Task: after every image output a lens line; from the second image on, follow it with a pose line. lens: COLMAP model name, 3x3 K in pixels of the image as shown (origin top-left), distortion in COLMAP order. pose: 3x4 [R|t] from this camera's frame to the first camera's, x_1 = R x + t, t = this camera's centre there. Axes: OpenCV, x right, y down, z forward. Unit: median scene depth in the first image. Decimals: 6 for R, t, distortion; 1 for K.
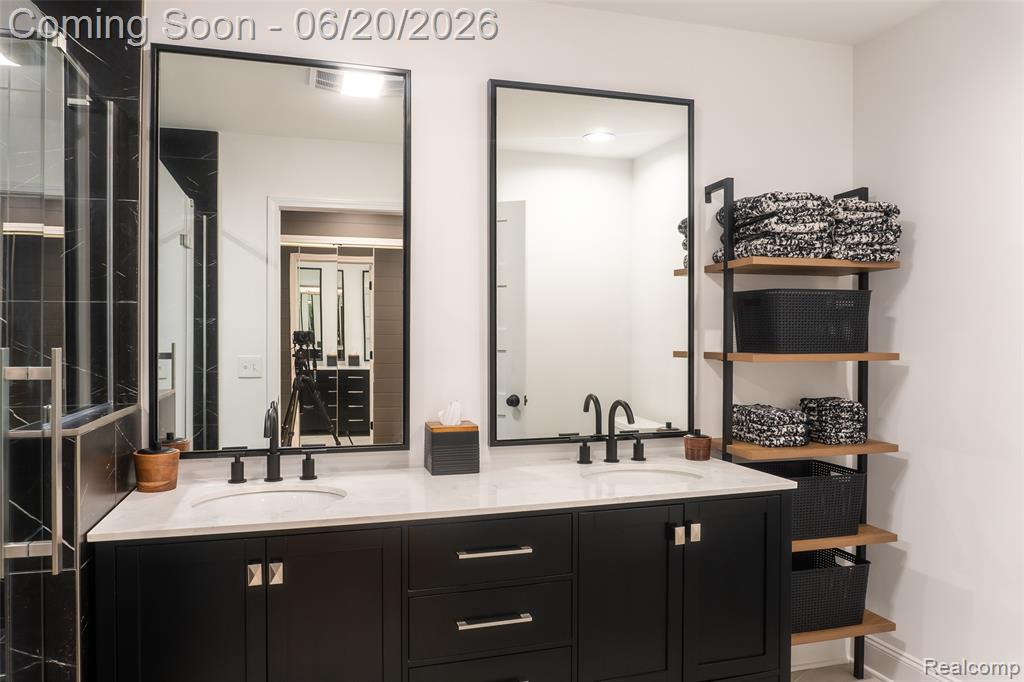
lens RADIAL K [[708.6, 0, 519.3], [0, 708.6, 343.6], [0, 0, 1]] dist [-0.018536, -0.001990]
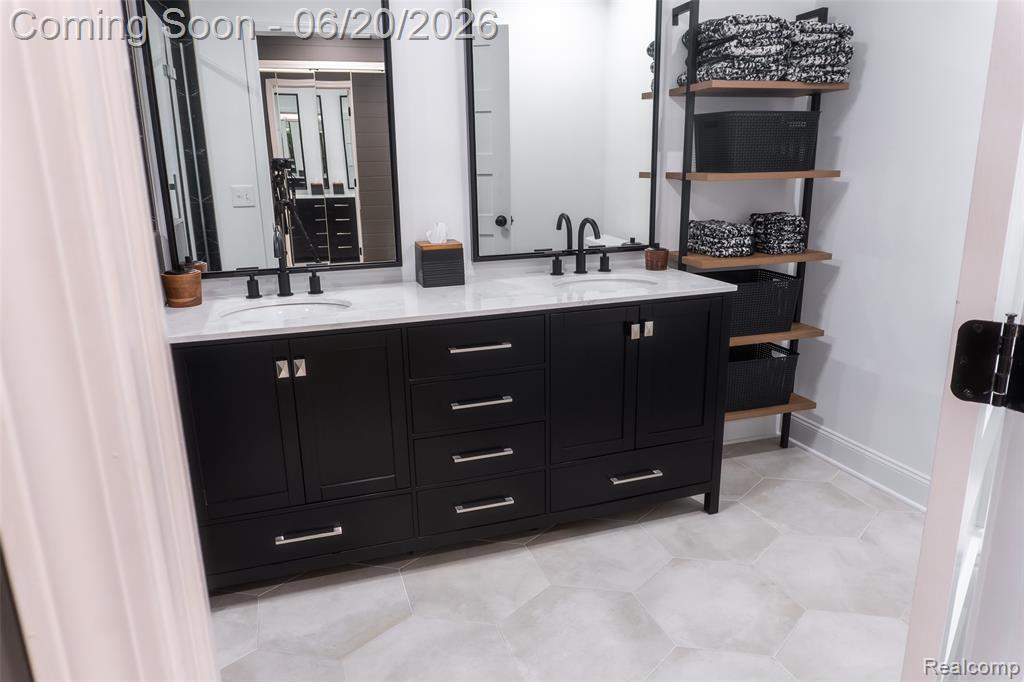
lens RADIAL K [[708.6, 0, 515.0], [0, 708.6, 353.3], [0, 0, 1]] dist [-0.018536, -0.001990]
pose [[0.999654, -0.023186, 0.012452, 0.007568], [0.019280, 0.967221, 0.253202, 0.001105], [-0.017915, -0.252874, 0.967333, -0.132273]]
